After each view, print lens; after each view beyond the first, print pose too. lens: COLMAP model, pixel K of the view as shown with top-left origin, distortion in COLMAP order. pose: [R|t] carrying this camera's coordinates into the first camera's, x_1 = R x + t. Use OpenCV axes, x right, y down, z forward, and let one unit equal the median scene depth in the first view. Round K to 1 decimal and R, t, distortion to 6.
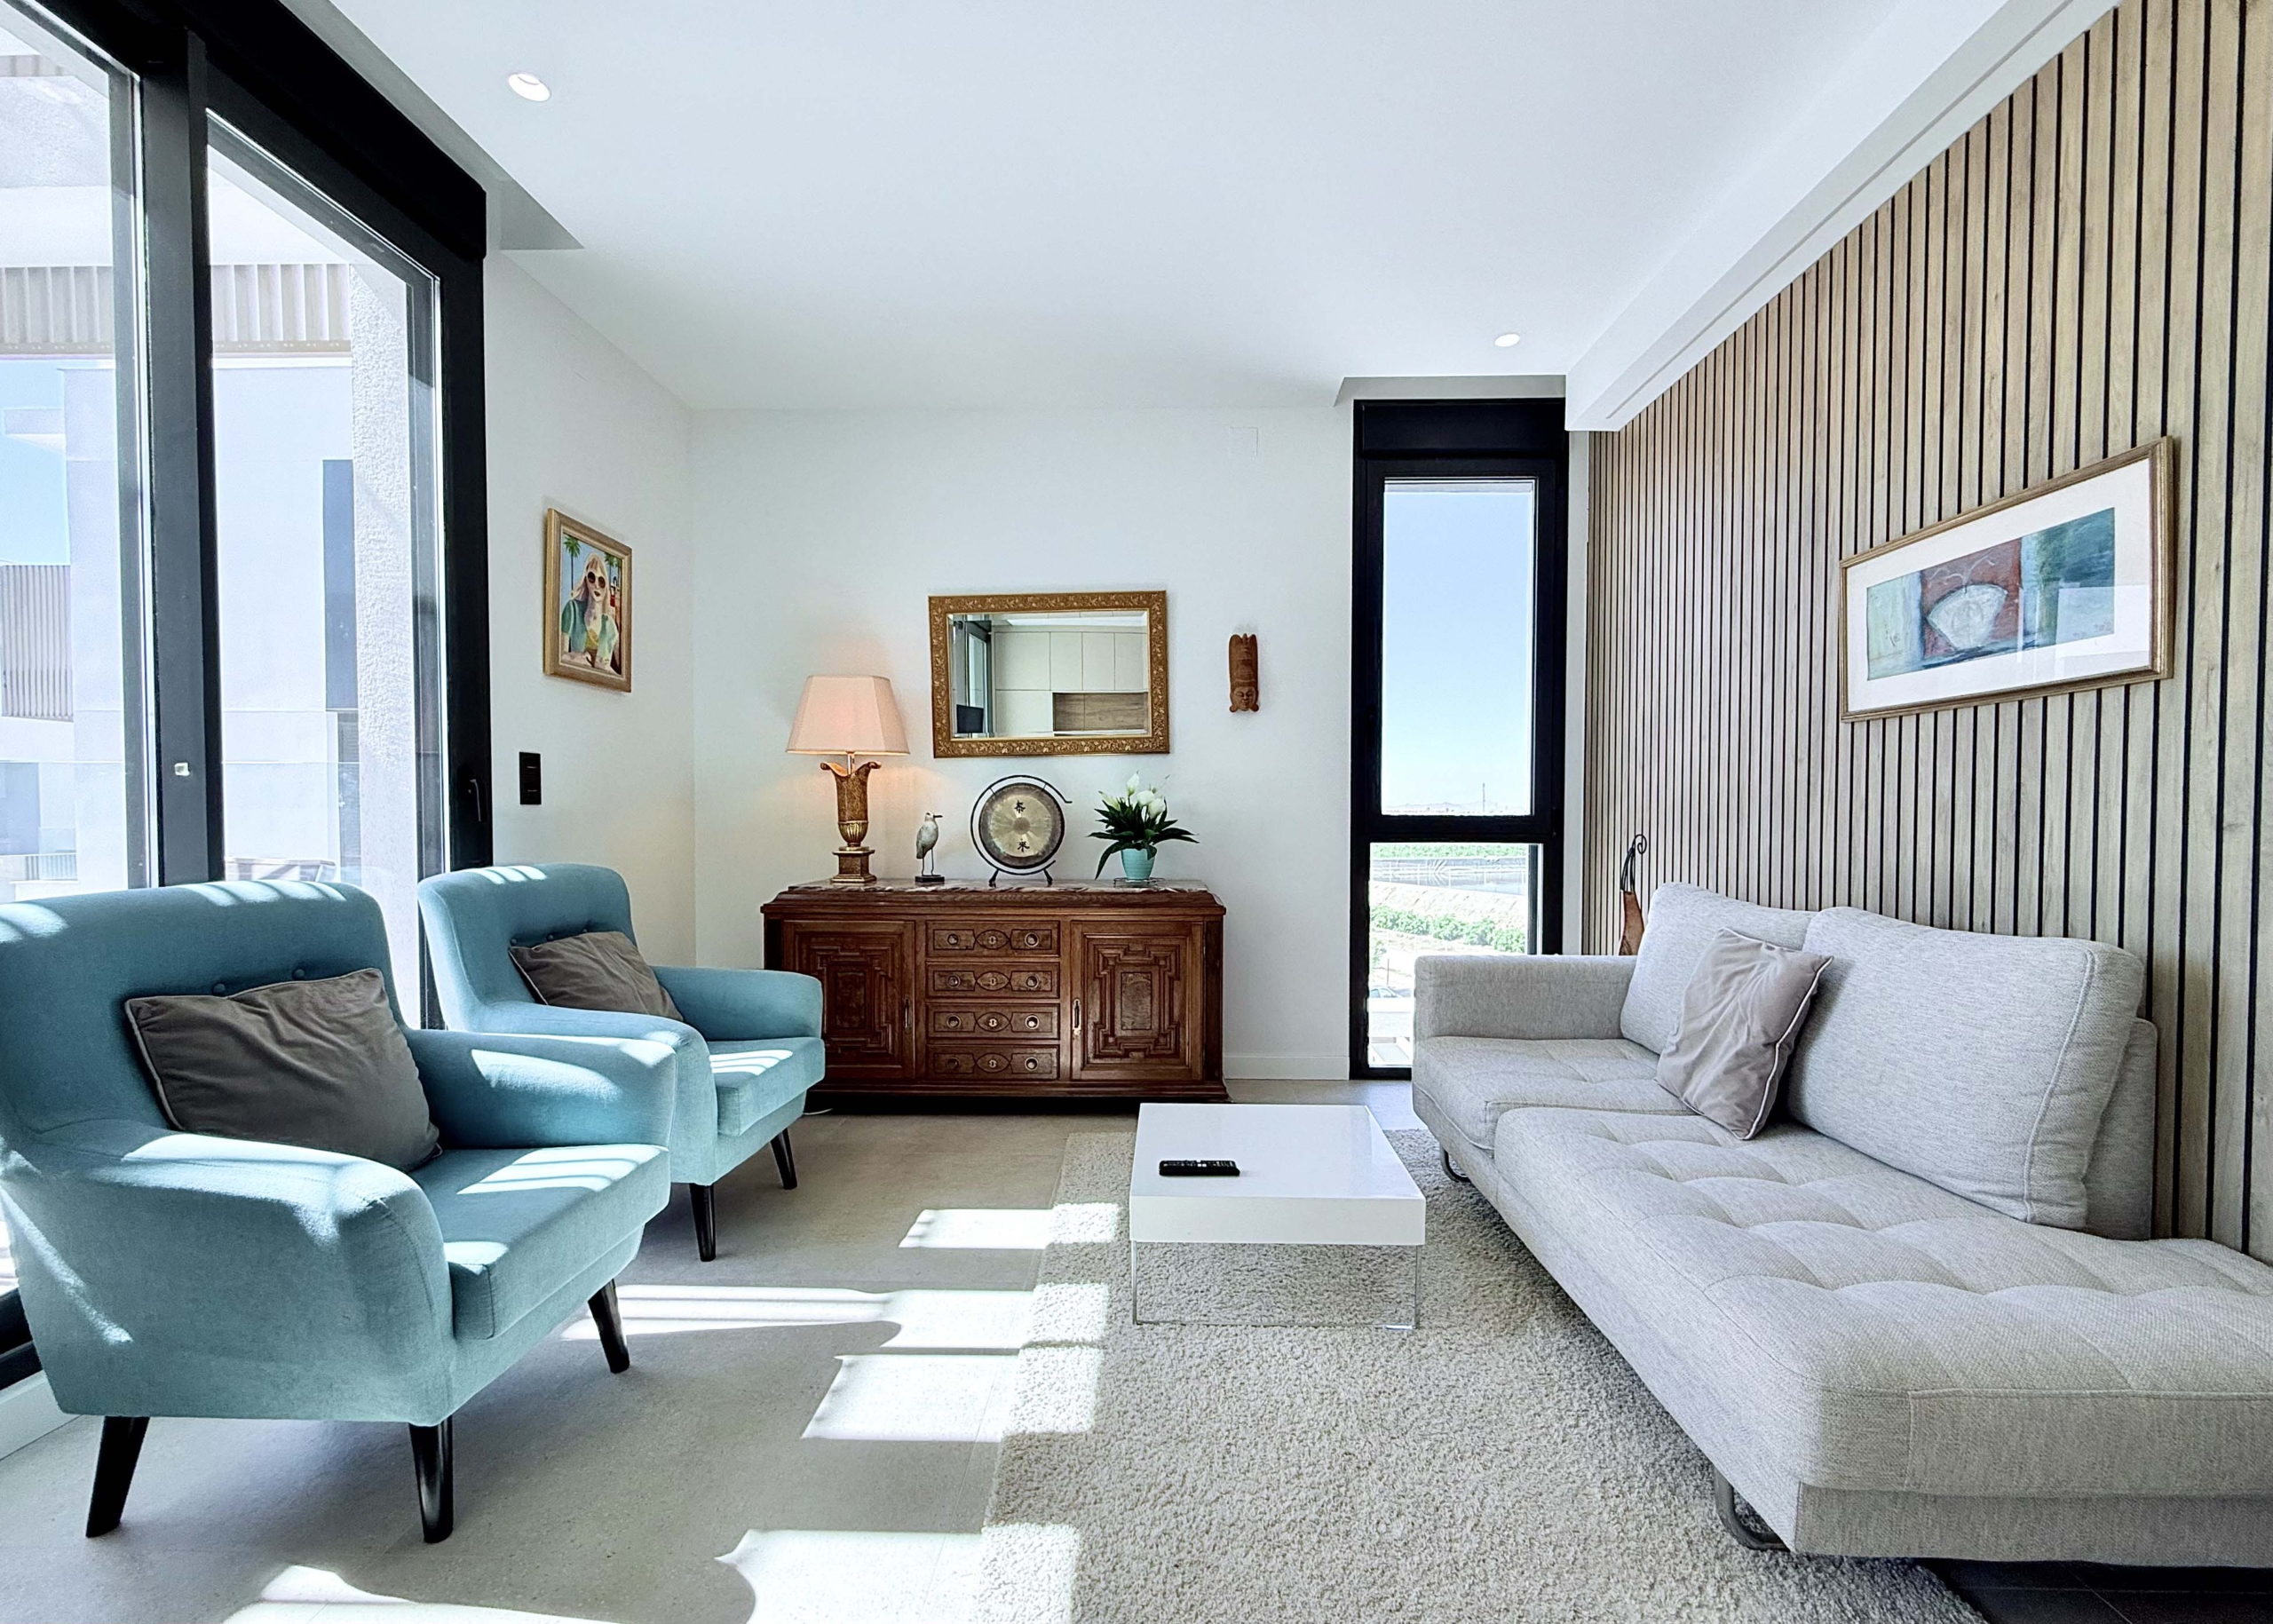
lens RADIAL K [[928.4, 0, 1146.4], [0, 928.4, 838.5], [0, 0, 1]] dist [0.000028, -0.000136]
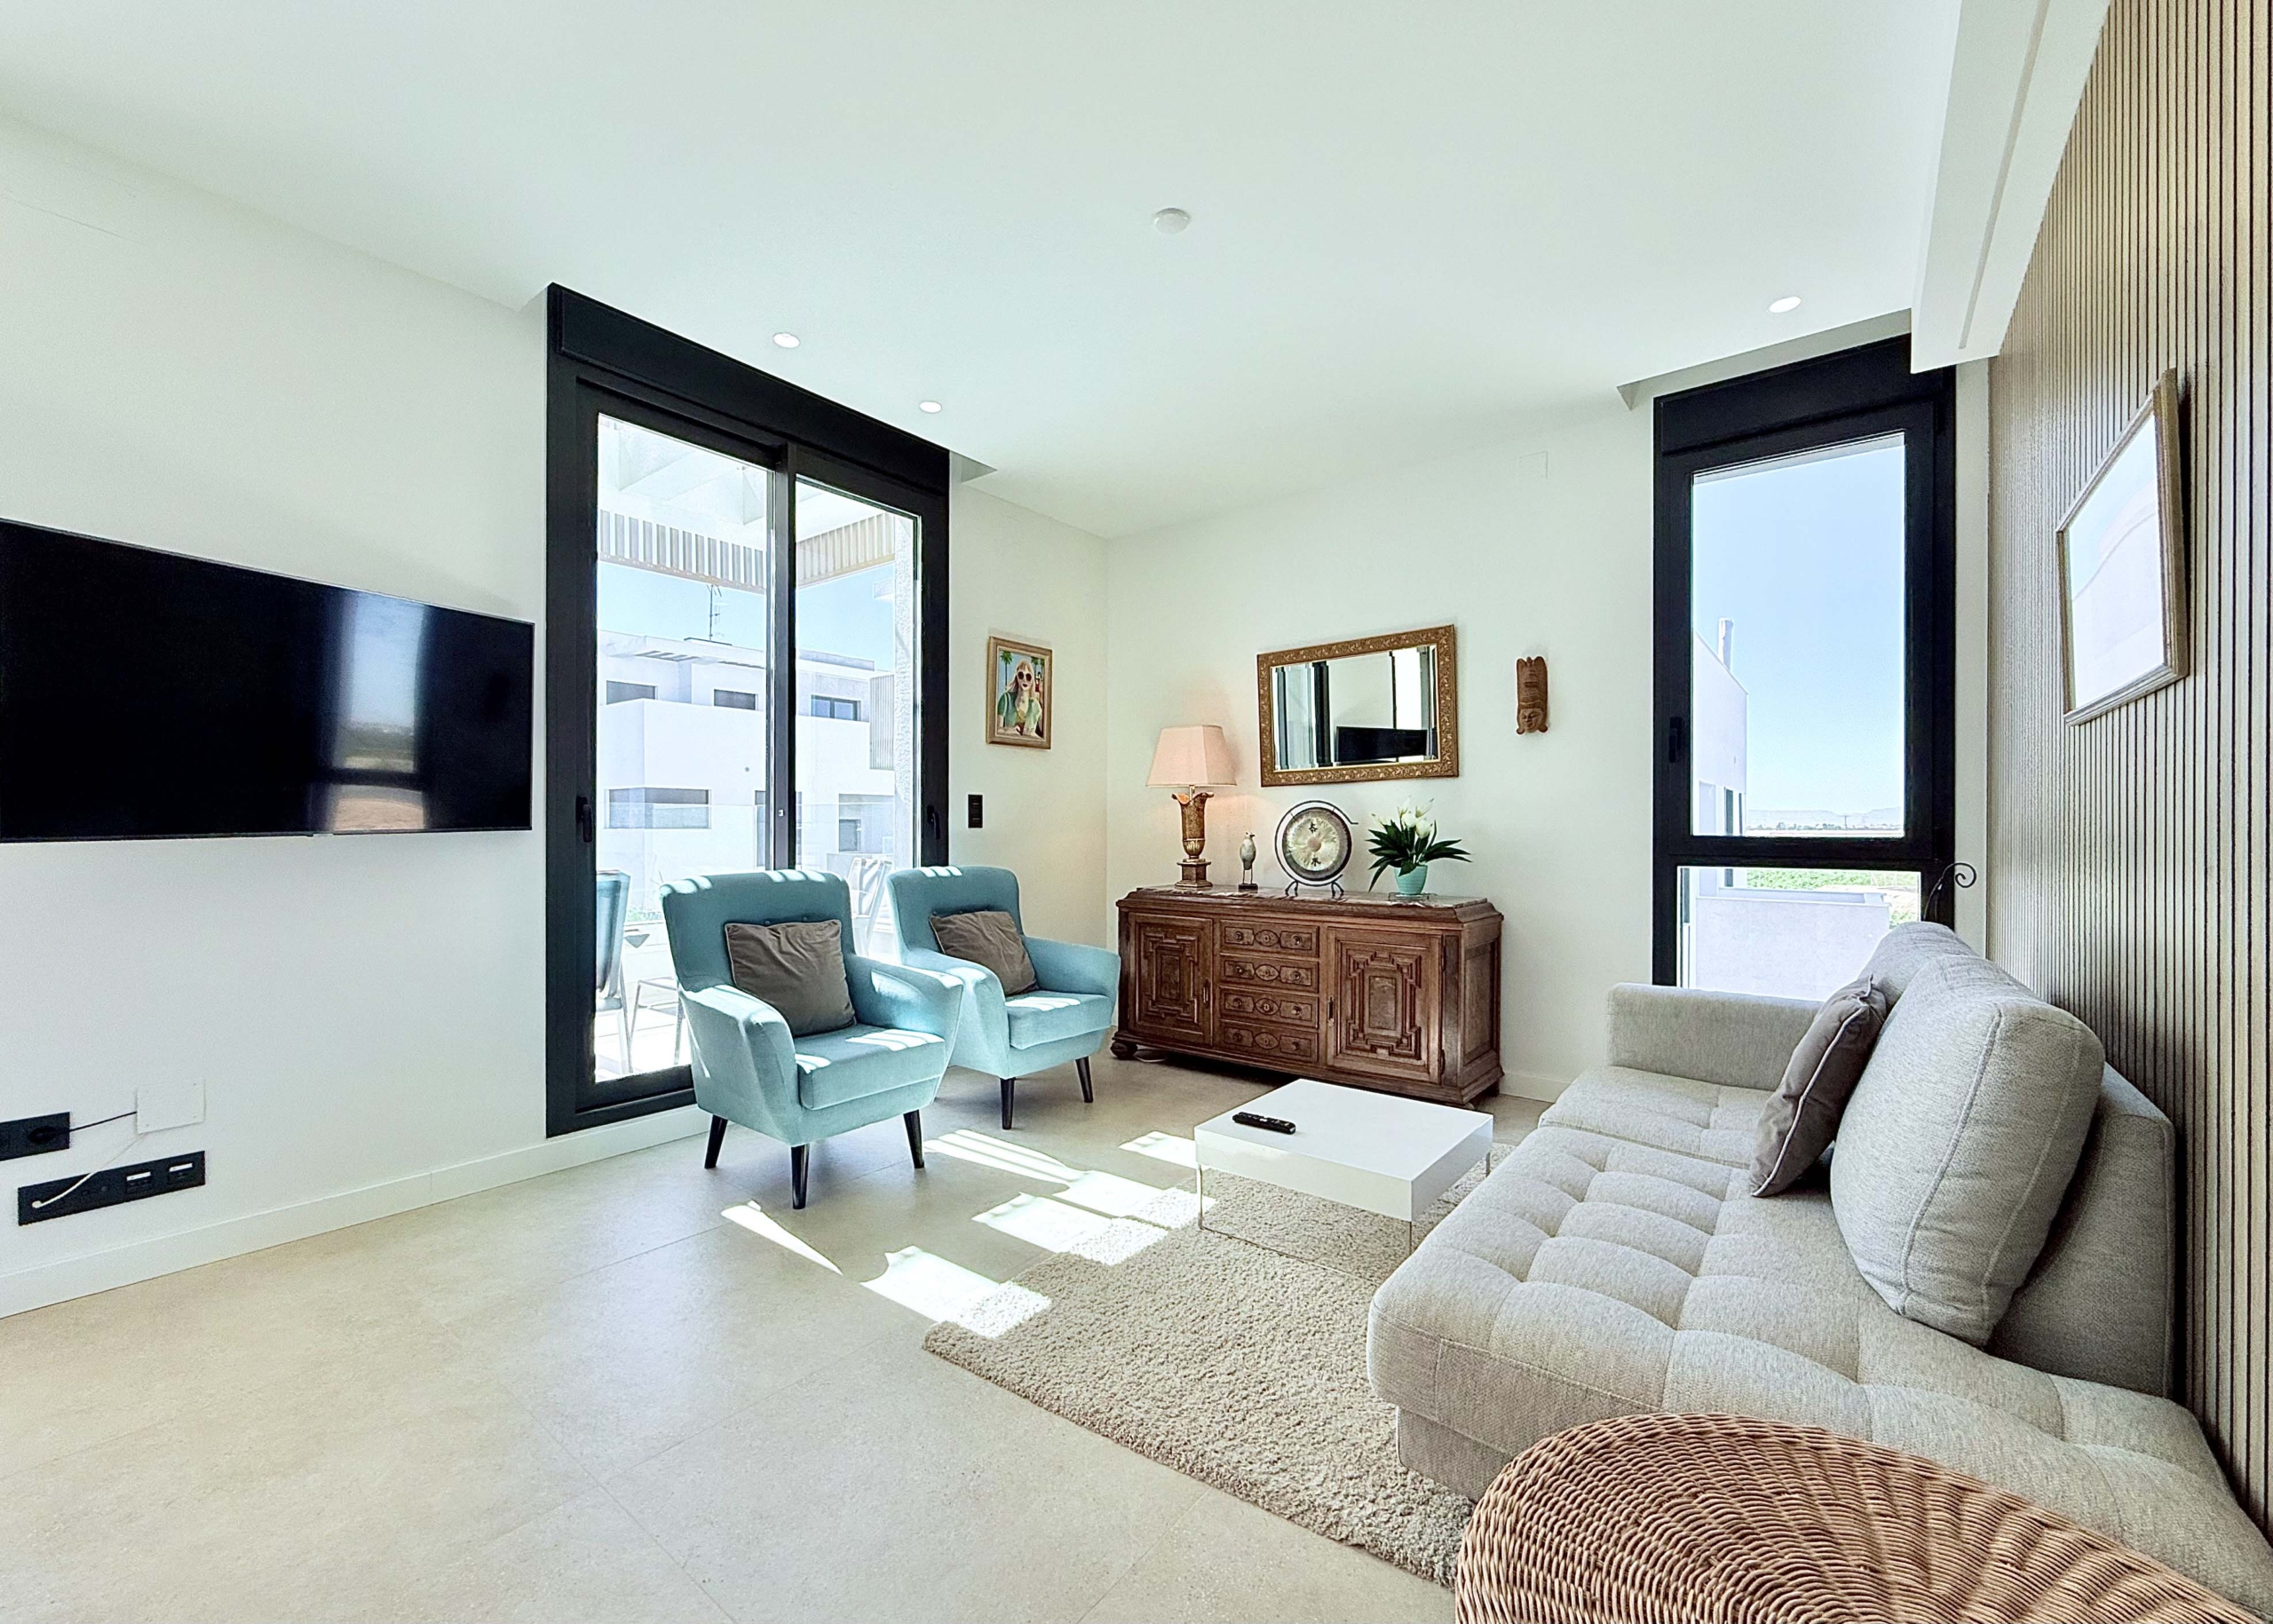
lens RADIAL K [[915.5, 0, 1136.6], [0, 915.5, 827.7], [0, 0, 1]] dist [-0.000743, -0.000059]
pose [[0.802689, -0.000529, -0.596398, 0.412254], [-0.014740, 0.999677, -0.020725, -0.007904], [0.596216, 0.025426, 0.802421, -0.061983]]
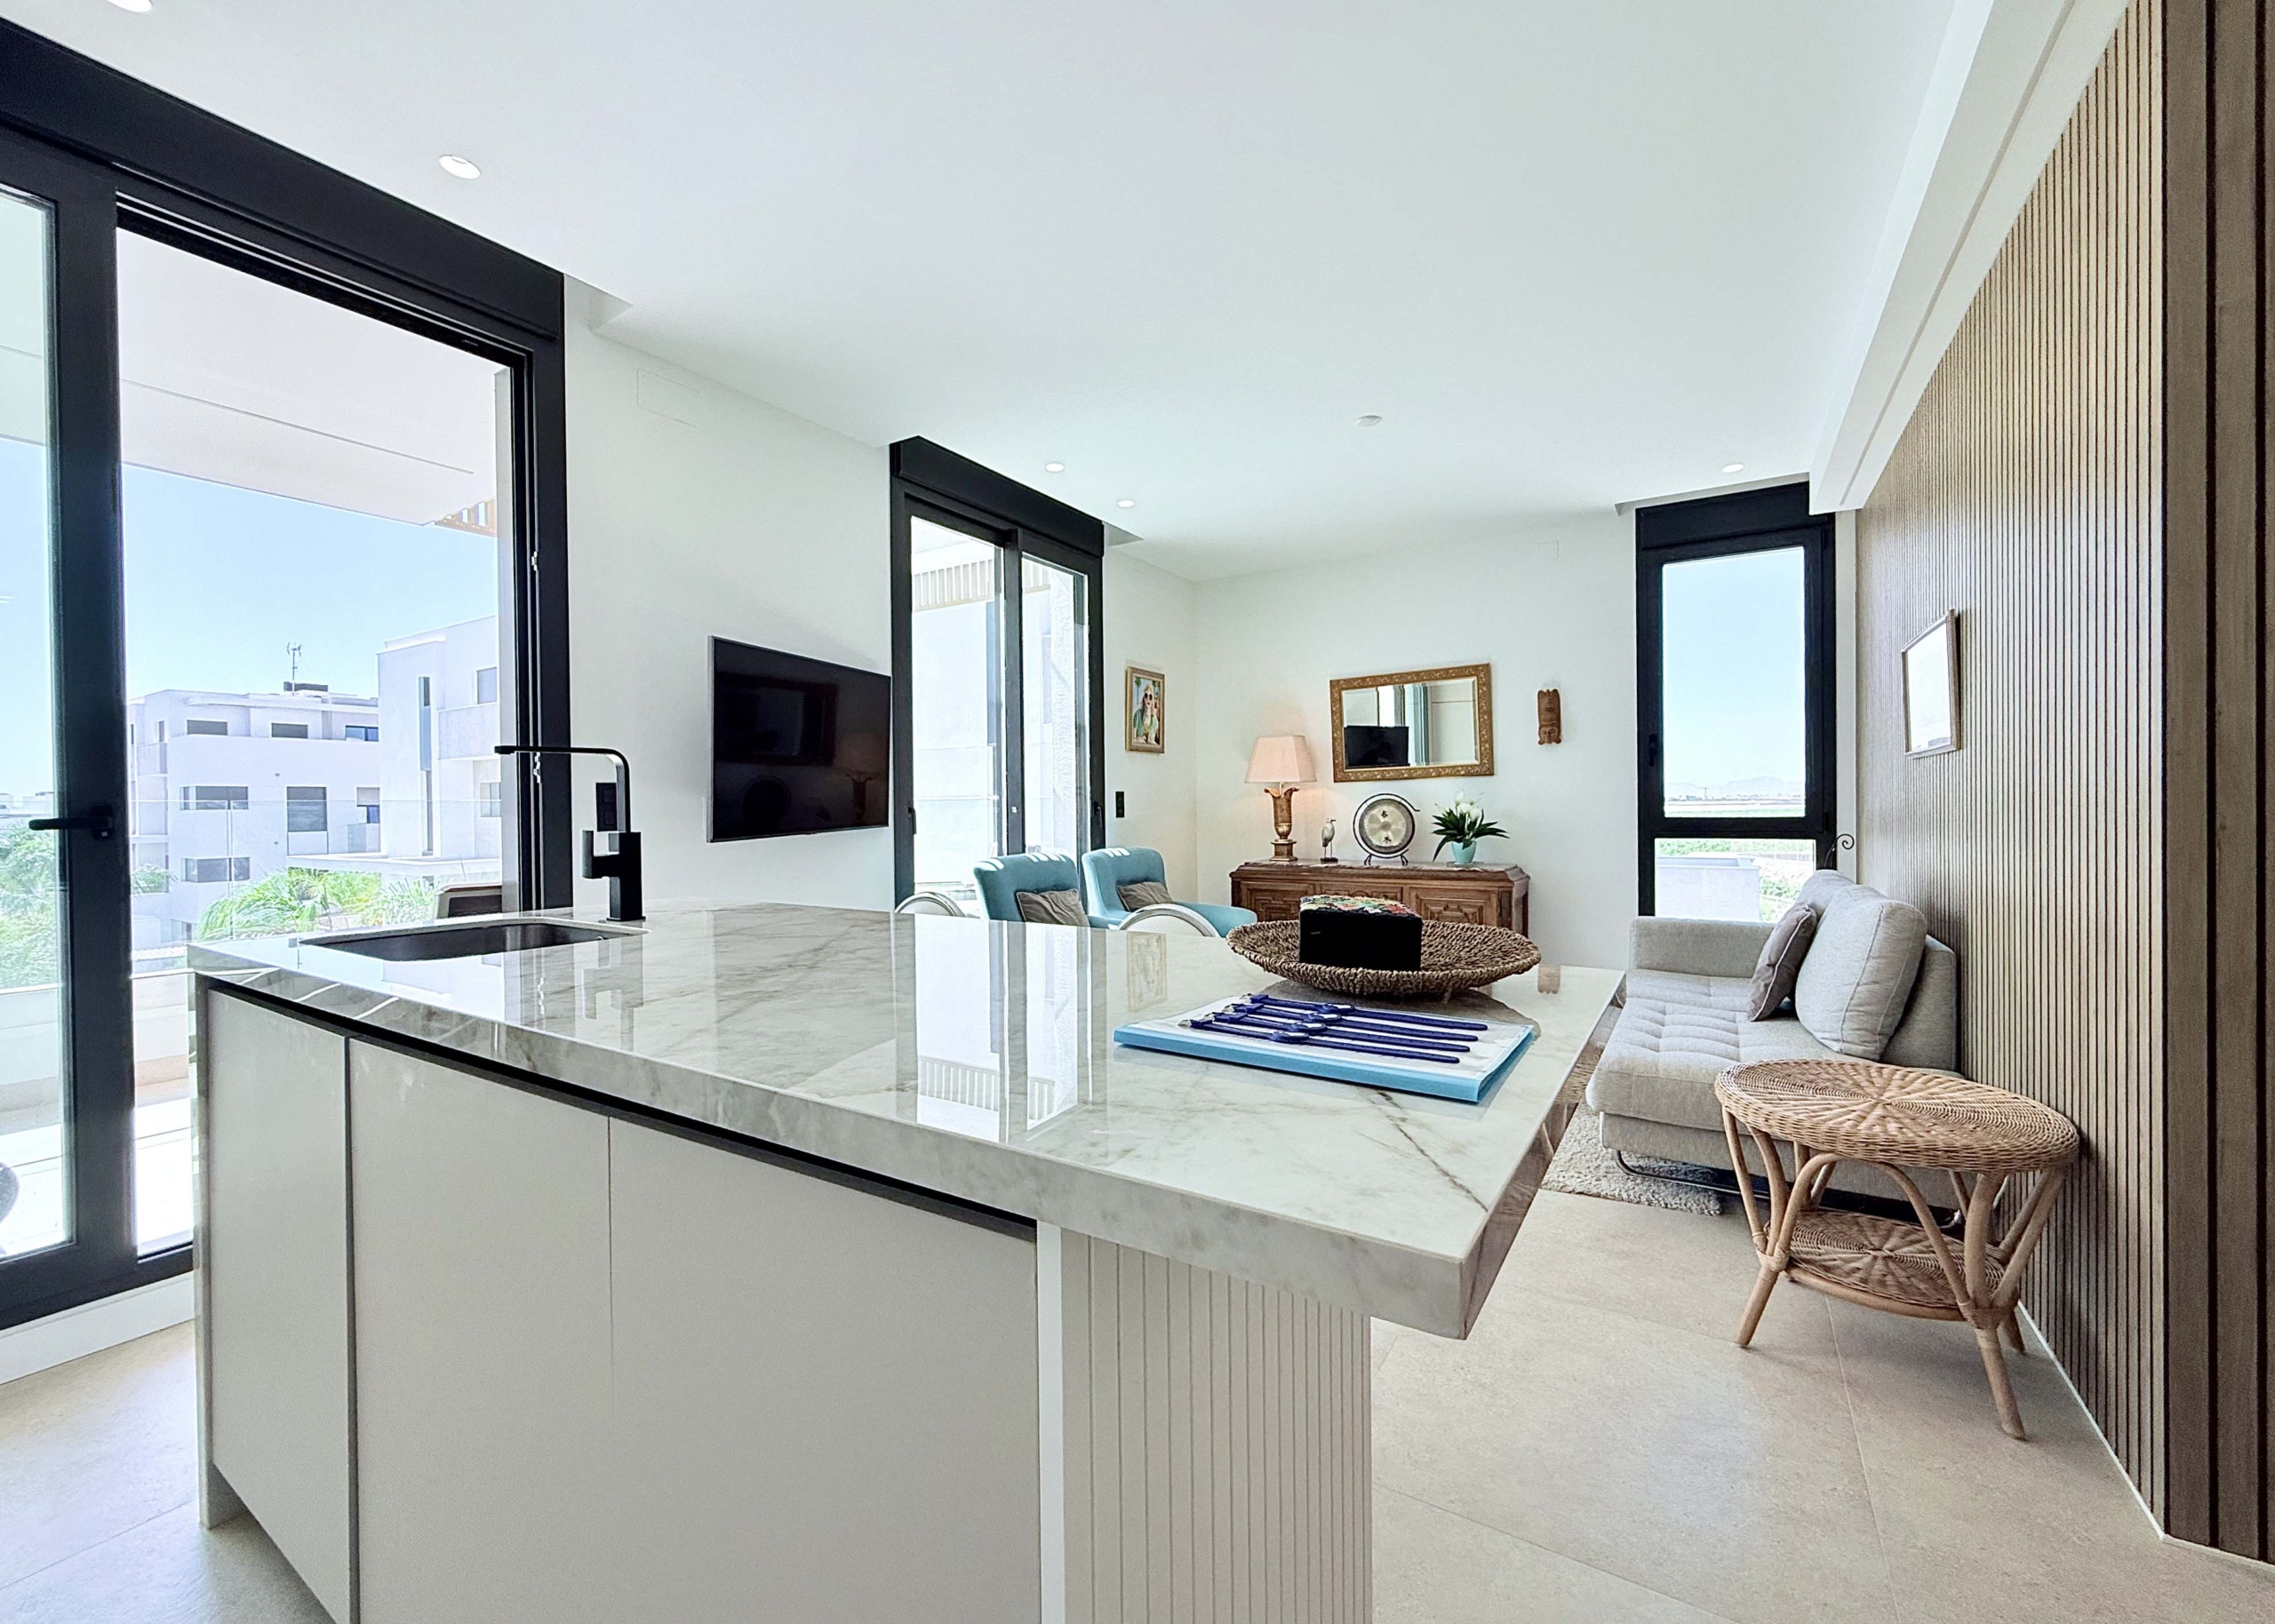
lens RADIAL K [[921.6, 0, 1137.5], [0, 921.6, 812.0], [0, 0, 1]] dist [0.002836, -0.000197]
pose [[0.861941, -0.008663, -0.506934, 0.318487], [0.000745, 0.999875, -0.015822, -0.015169], [0.507008, 0.013260, 0.861839, -0.590474]]
